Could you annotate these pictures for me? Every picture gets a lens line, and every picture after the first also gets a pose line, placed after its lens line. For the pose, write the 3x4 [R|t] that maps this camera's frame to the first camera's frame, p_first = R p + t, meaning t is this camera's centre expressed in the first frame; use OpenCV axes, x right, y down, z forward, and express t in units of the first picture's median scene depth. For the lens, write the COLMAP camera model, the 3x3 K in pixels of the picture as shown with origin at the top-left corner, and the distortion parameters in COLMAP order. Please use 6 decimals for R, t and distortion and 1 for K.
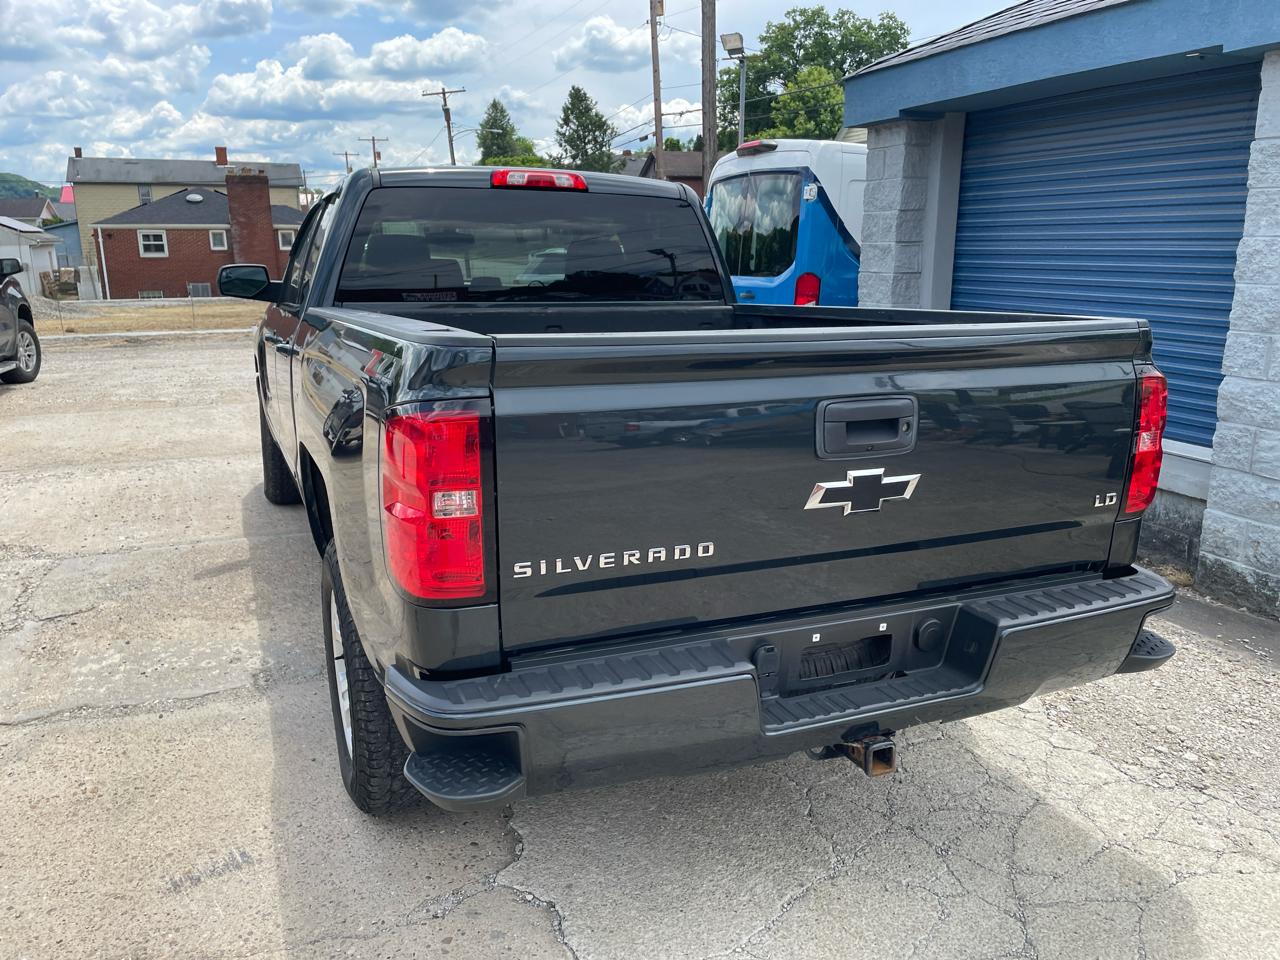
lens RADIAL K [[965.5, 0, 650.5], [0, 965.5, 485.7], [0, 0, 1]] dist [0.086309, -0.111772]
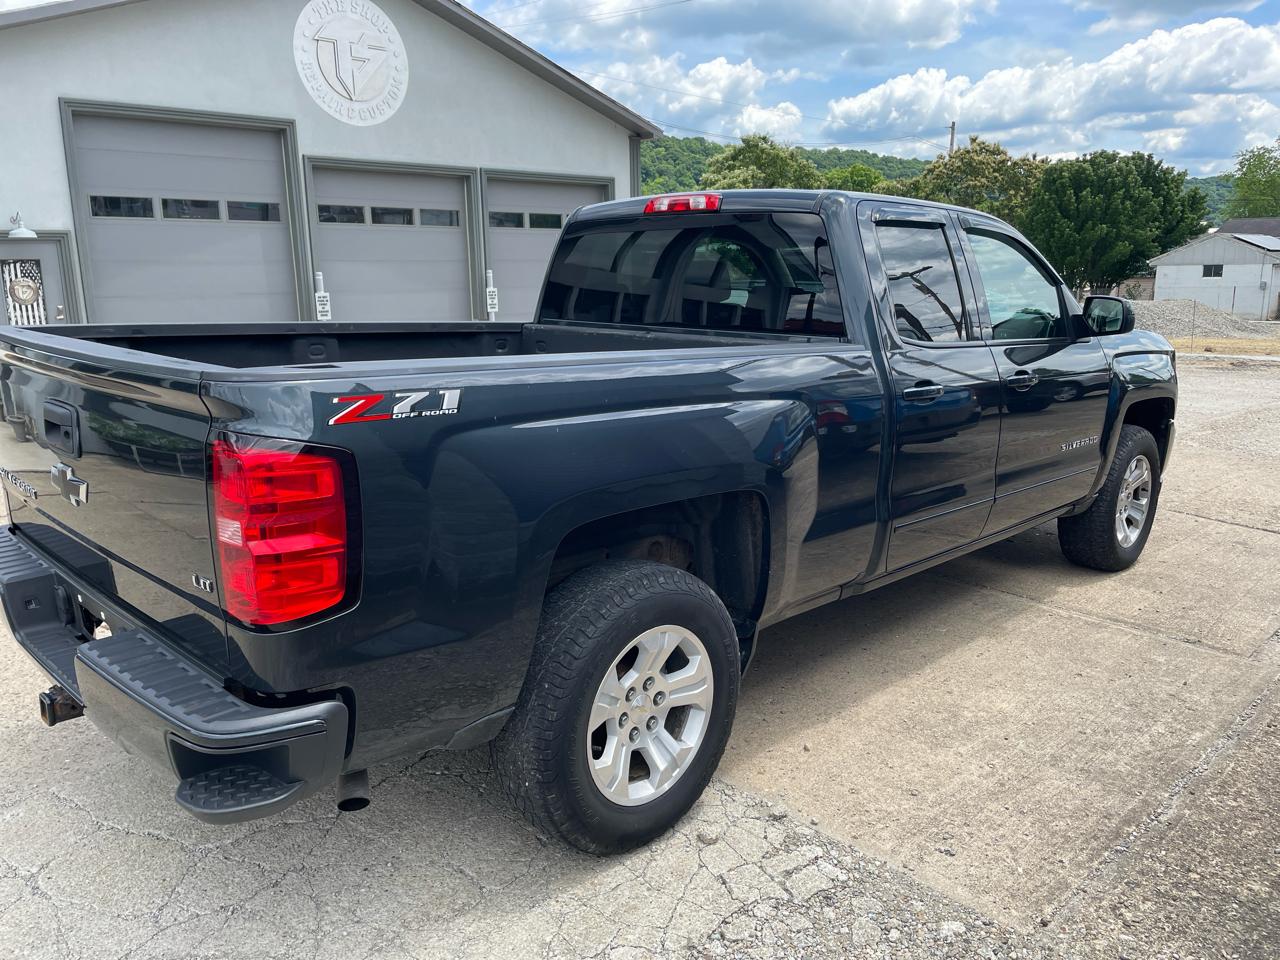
lens RADIAL K [[965.5, 0, 643.5], [0, 965.5, 489.9], [0, 0, 1]] dist [0.086309, -0.111772]
pose [[0.369291, 0.203096, -0.906849, 0.730664], [-0.215484, 0.967945, 0.129028, -0.136276], [0.903986, 0.147763, 0.401218, 0.546564]]
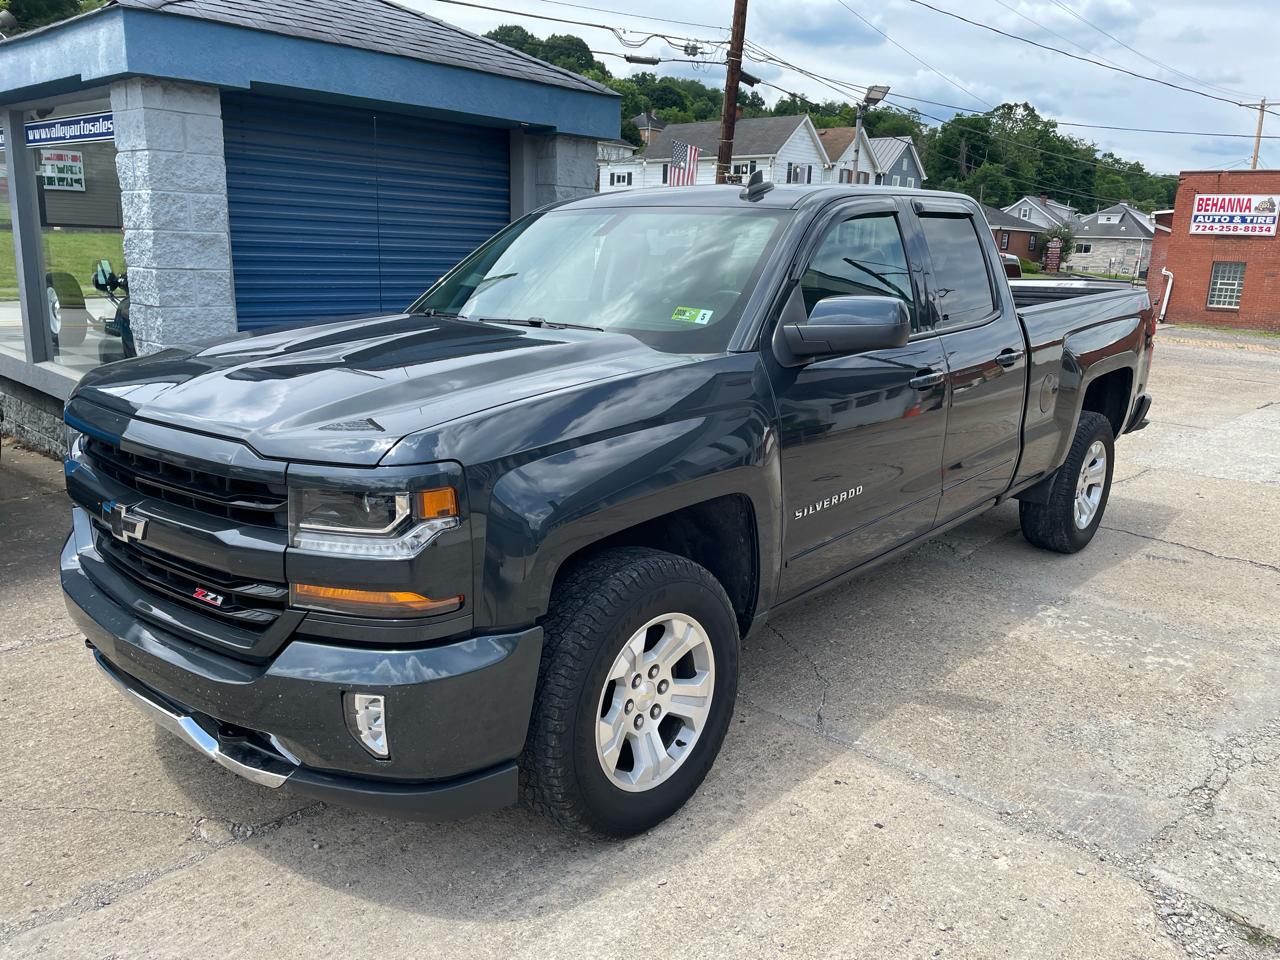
lens RADIAL K [[965.5, 0, 654.4], [0, 965.5, 487.2], [0, 0, 1]] dist [0.086309, -0.111772]
pose [[-0.426112, -0.231319, 0.874597, -1.050952], [0.188878, 0.922705, 0.336066, -0.394897], [-0.884734, 0.308394, -0.349484, 1.564699]]
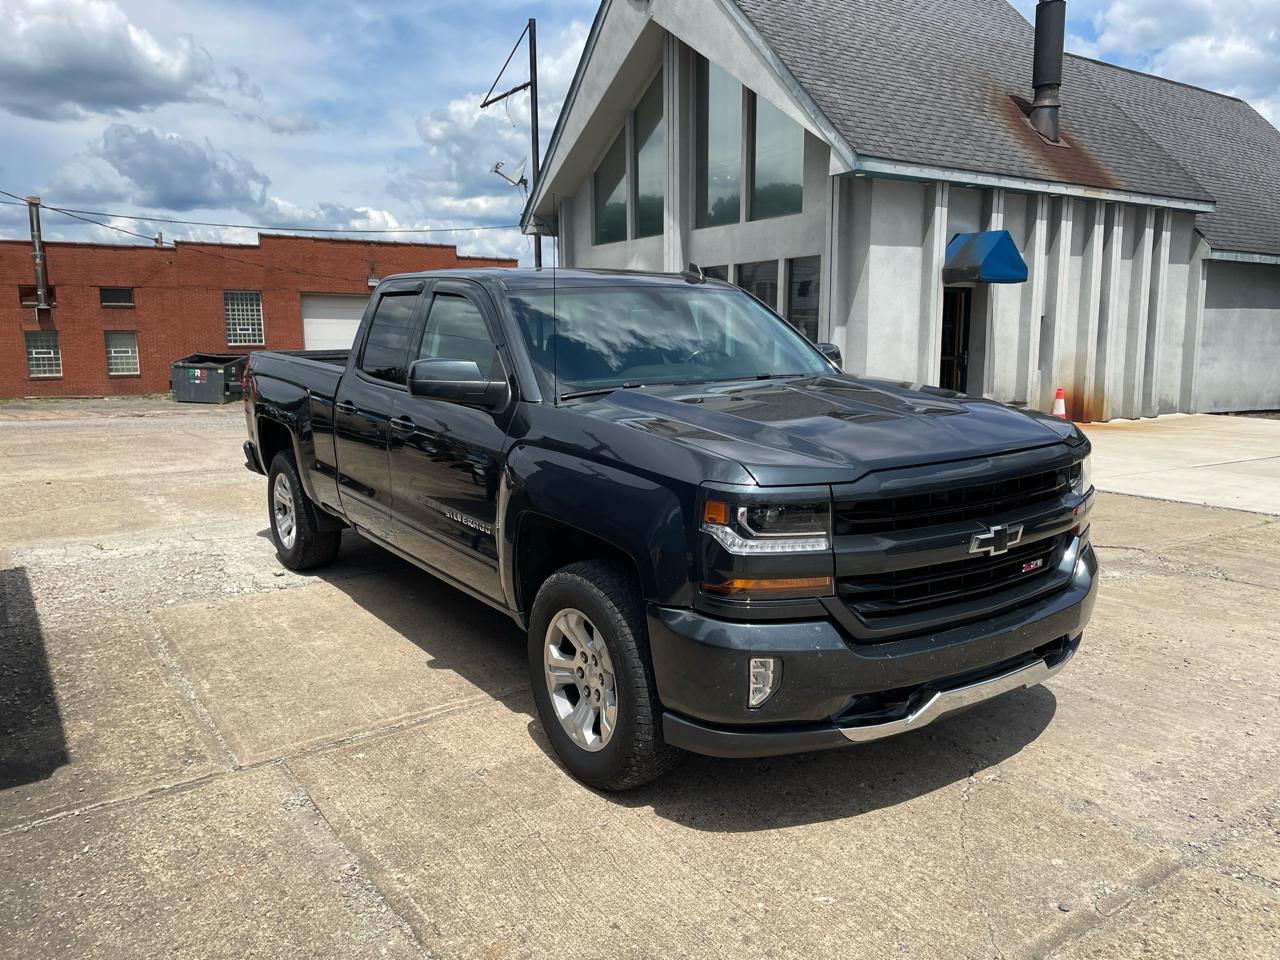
lens RADIAL K [[965.5, 0, 652.8], [0, 965.5, 484.8], [0, 0, 1]] dist [0.086309, -0.111772]
pose [[-0.979056, 0.038328, -0.199949, -0.038178], [-0.043121, 0.920797, 0.387652, -0.545506], [0.198970, 0.388156, -0.899859, 2.220629]]
